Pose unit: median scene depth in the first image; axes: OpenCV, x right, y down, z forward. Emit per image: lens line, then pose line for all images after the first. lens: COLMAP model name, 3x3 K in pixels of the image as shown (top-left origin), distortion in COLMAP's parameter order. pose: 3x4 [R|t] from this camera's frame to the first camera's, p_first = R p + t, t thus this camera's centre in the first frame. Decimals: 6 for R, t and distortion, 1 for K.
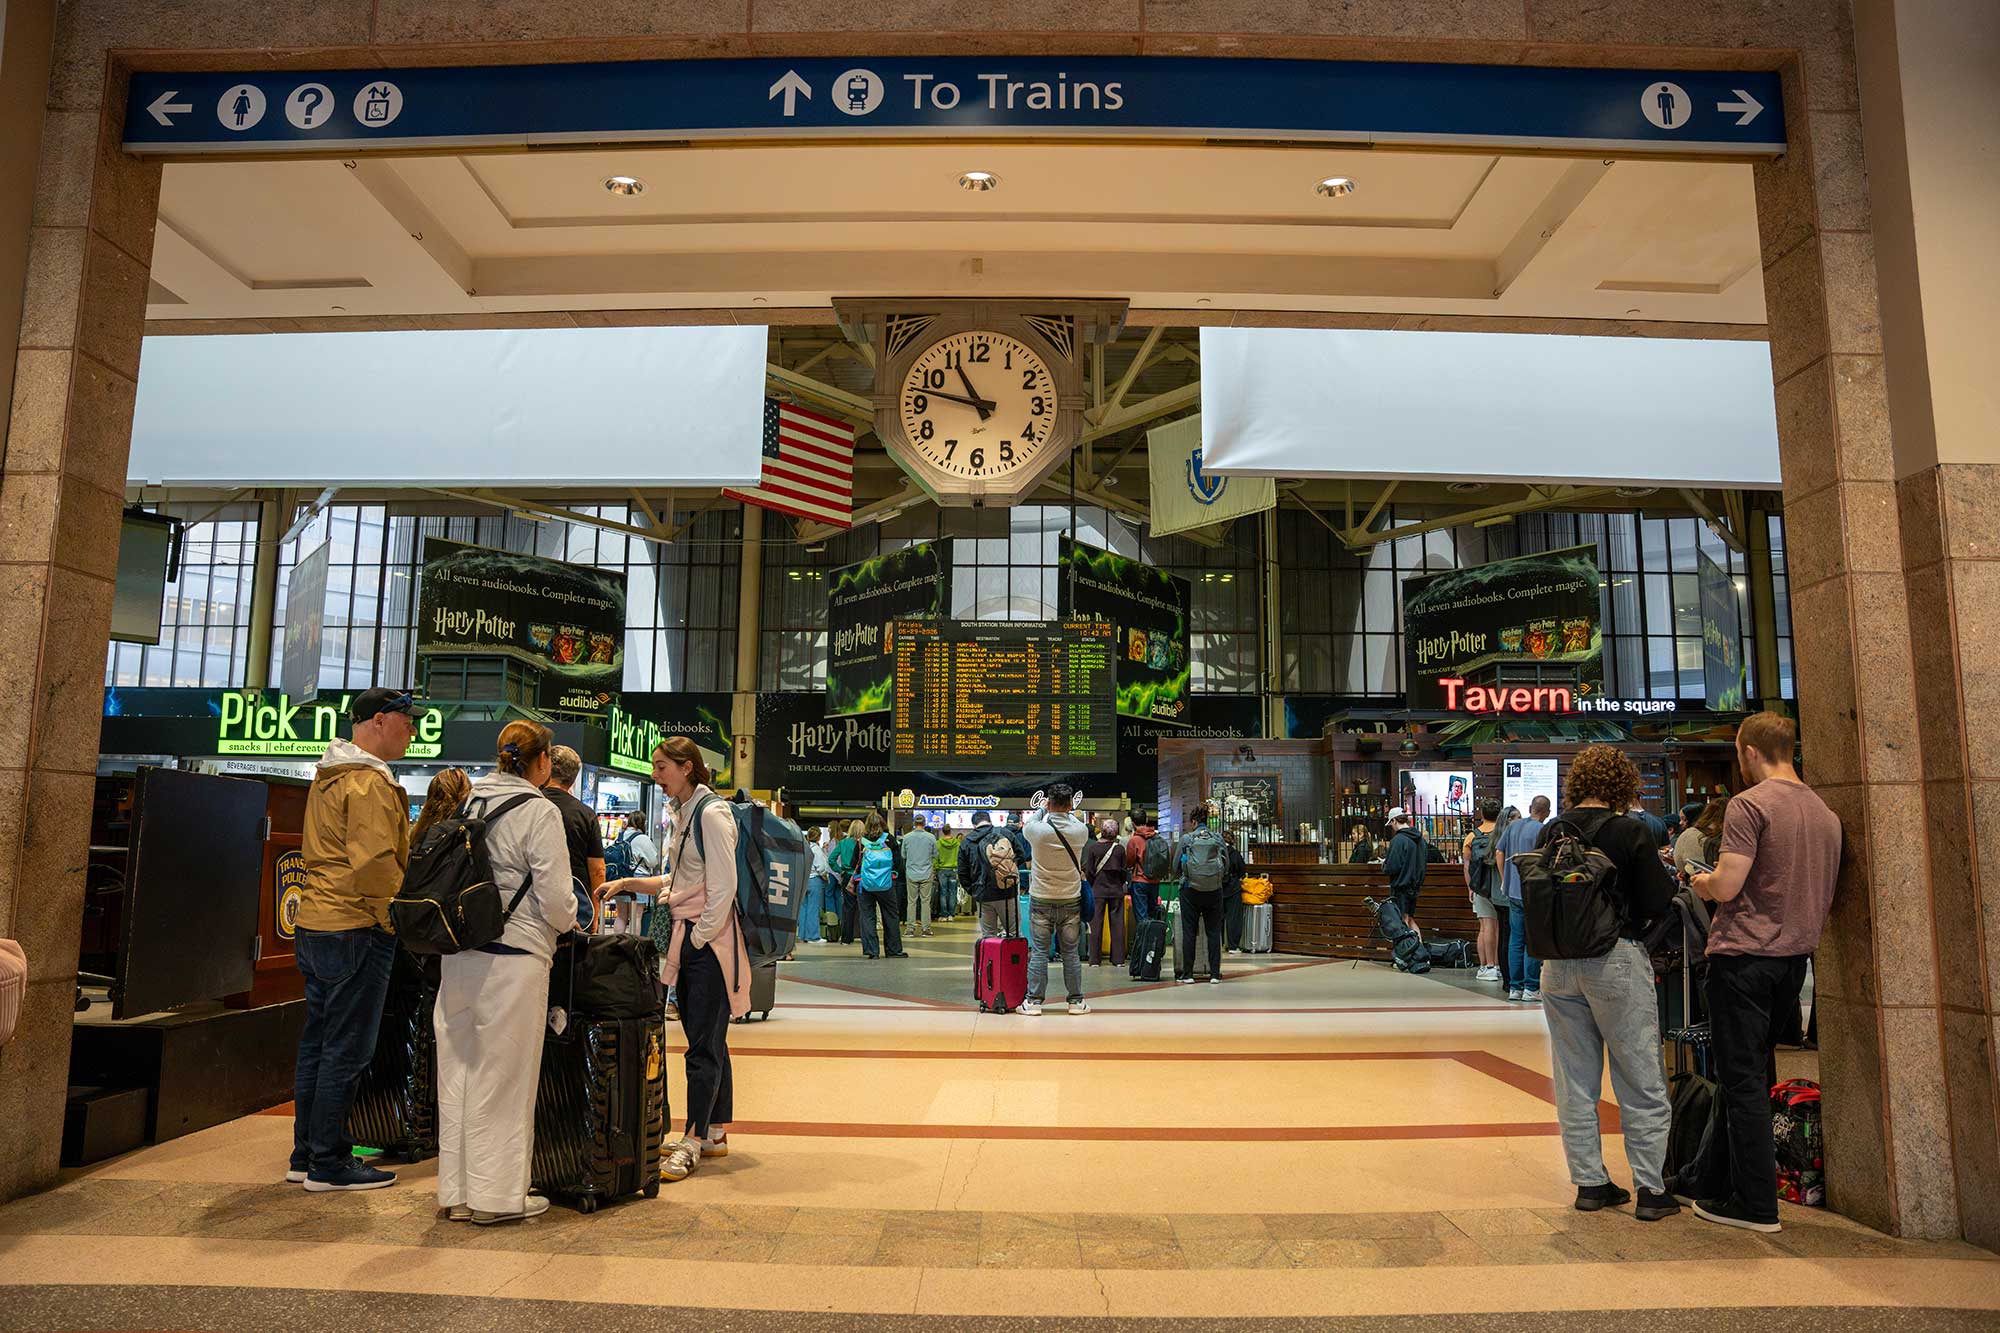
lens RADIAL K [[1345.5, 0, 1001.5], [0, 1345.5, 677.3], [0, 0, 1]] dist [-0.178943, 0.136076]
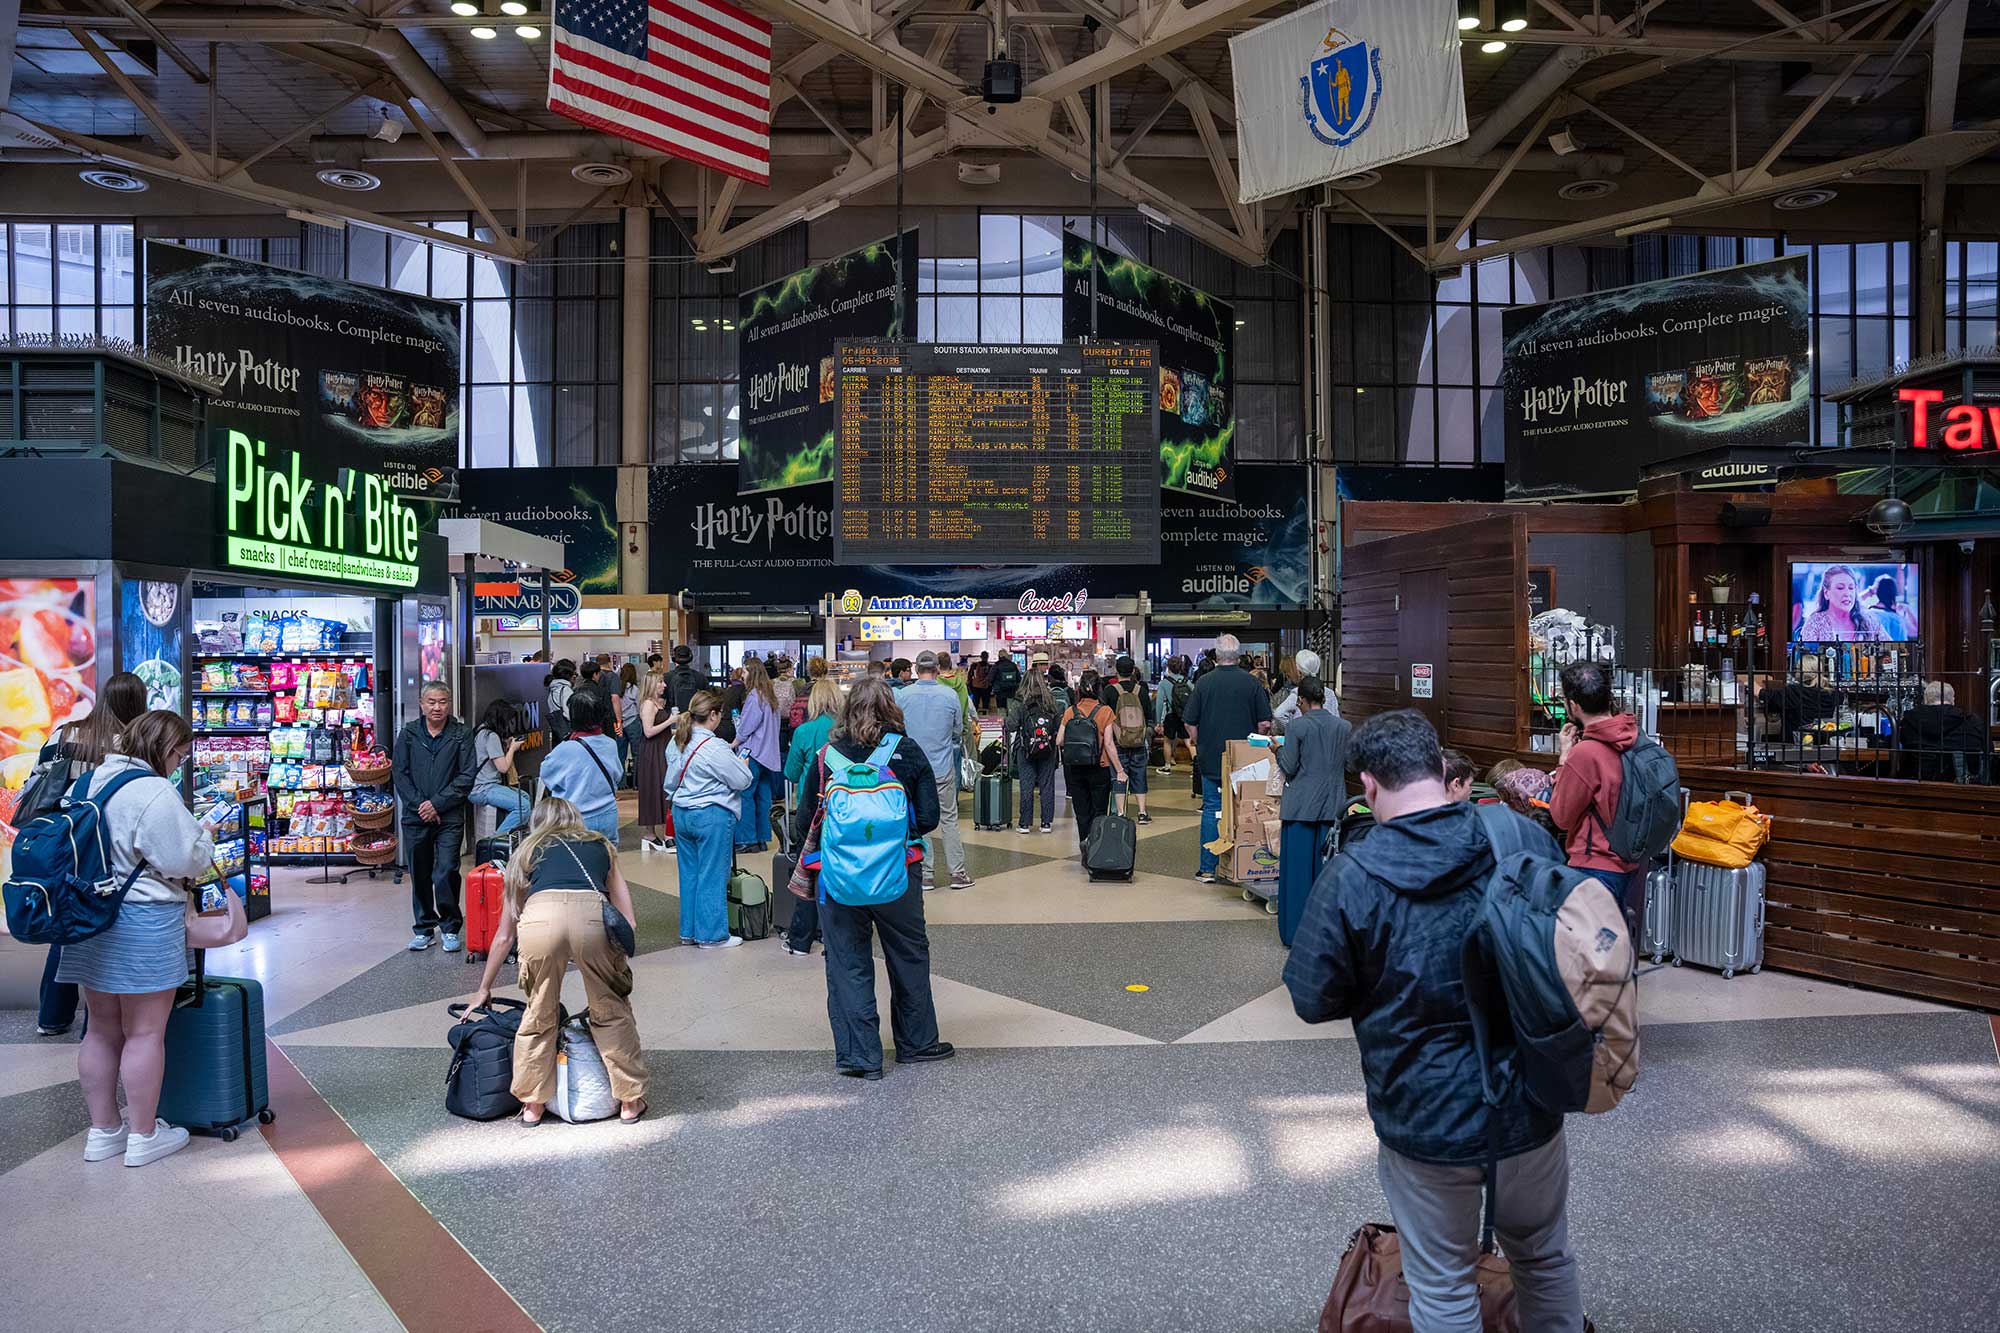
lens RADIAL K [[1345.5, 0, 1001.5], [0, 1345.5, 677.3], [0, 0, 1]] dist [-0.178943, 0.136076]
pose [[0.998299, -0.014873, 0.056372, -0.031514], [0.006082, 0.988205, 0.153014, 0.018803], [-0.057983, -0.152411, 0.986615, 0.263922]]
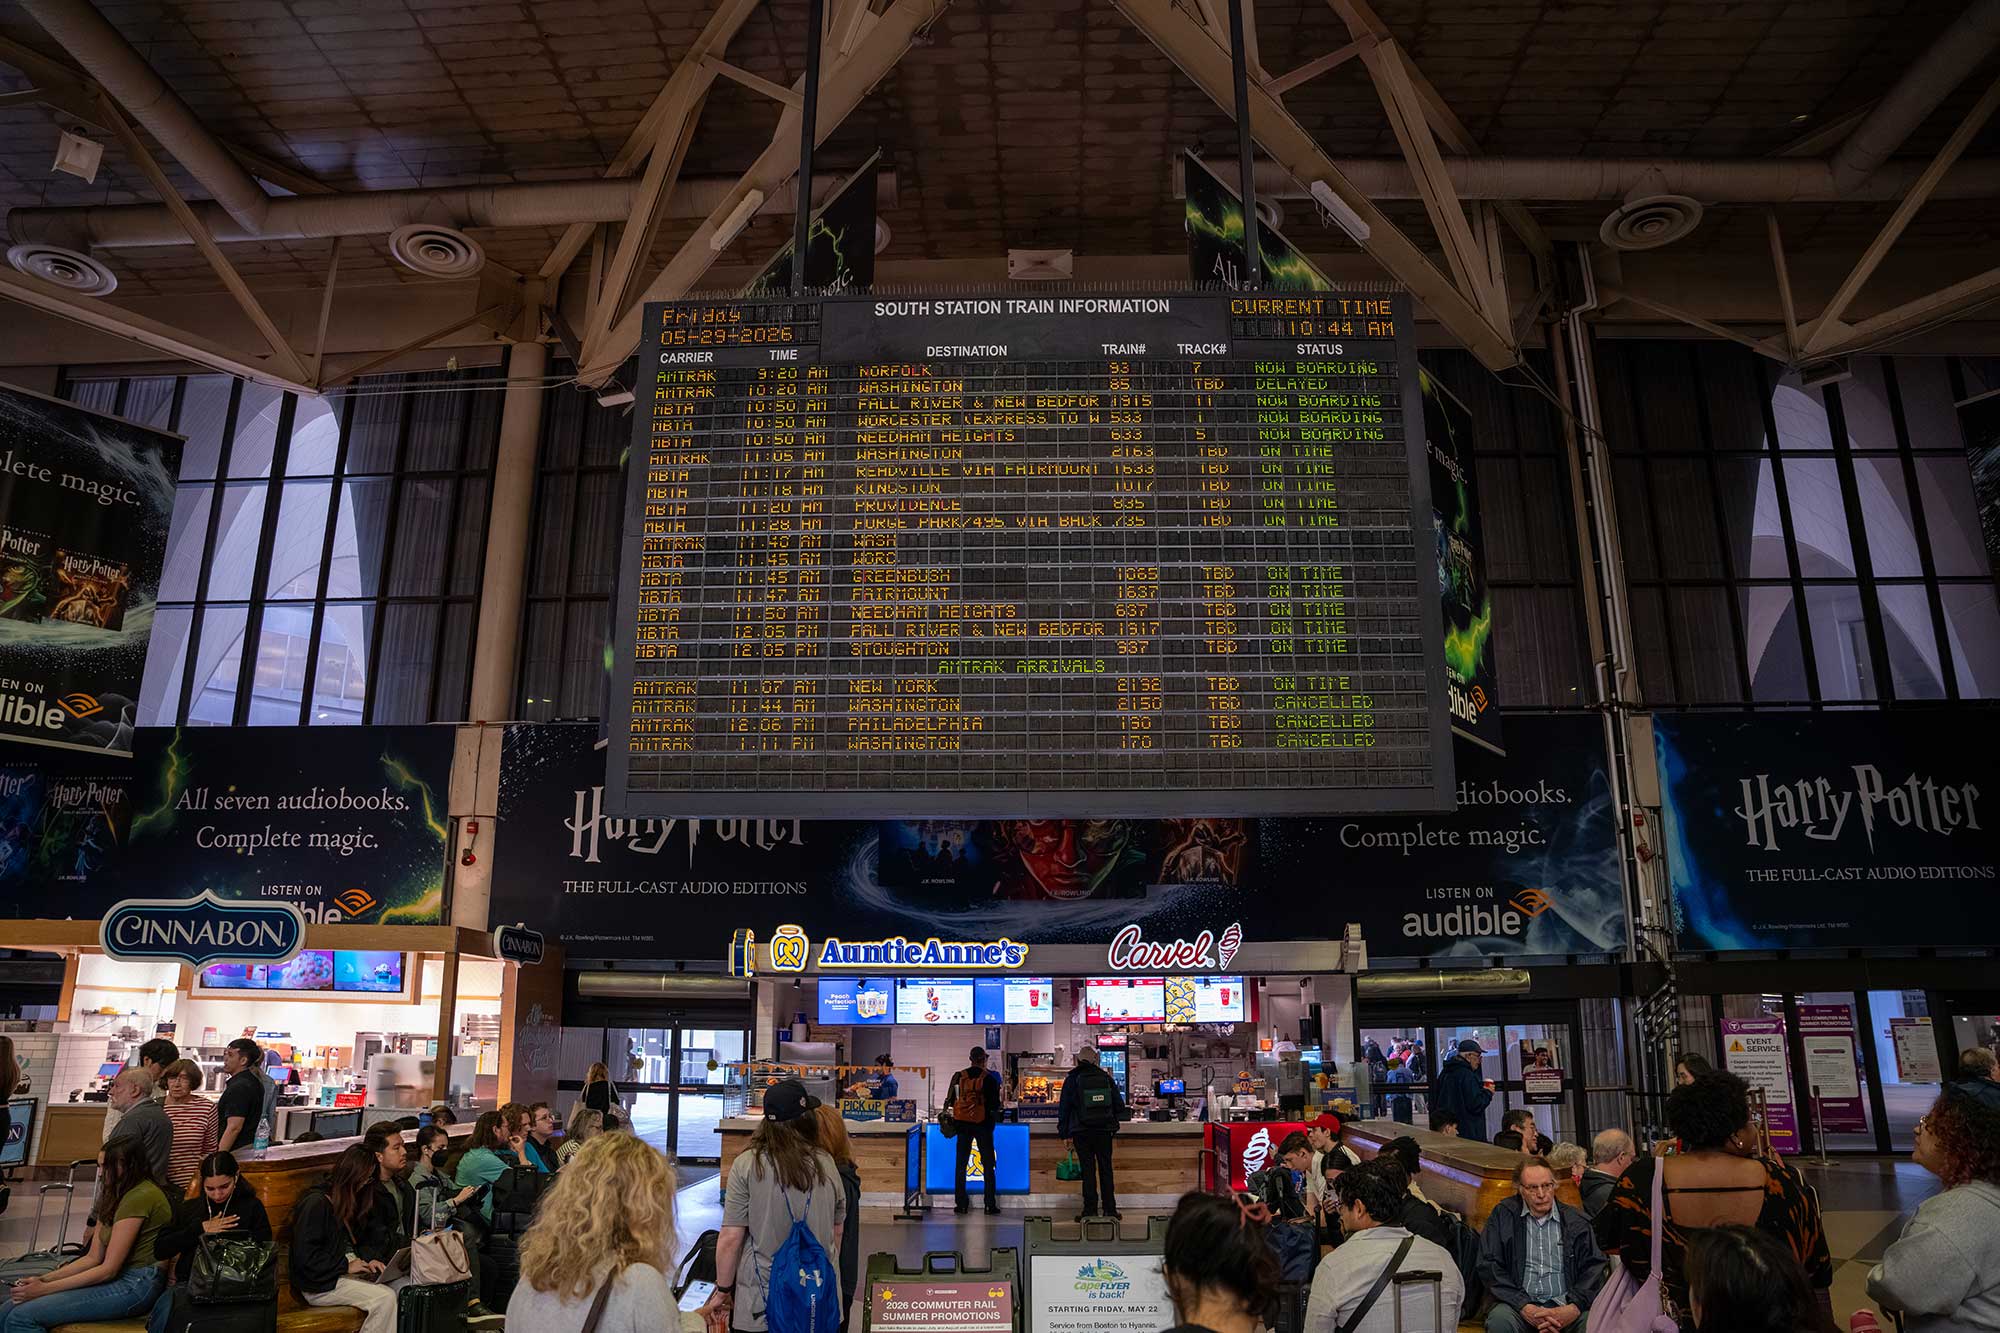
lens RADIAL K [[1345.5, 0, 1001.5], [0, 1345.5, 677.3], [0, 0, 1]] dist [-0.178943, 0.136076]
pose [[0.999455, -0.016212, -0.028754, 0.003482], [0.012243, 0.991010, -0.133223, 0.066596], [0.030655, 0.132798, 0.990669, 0.629649]]
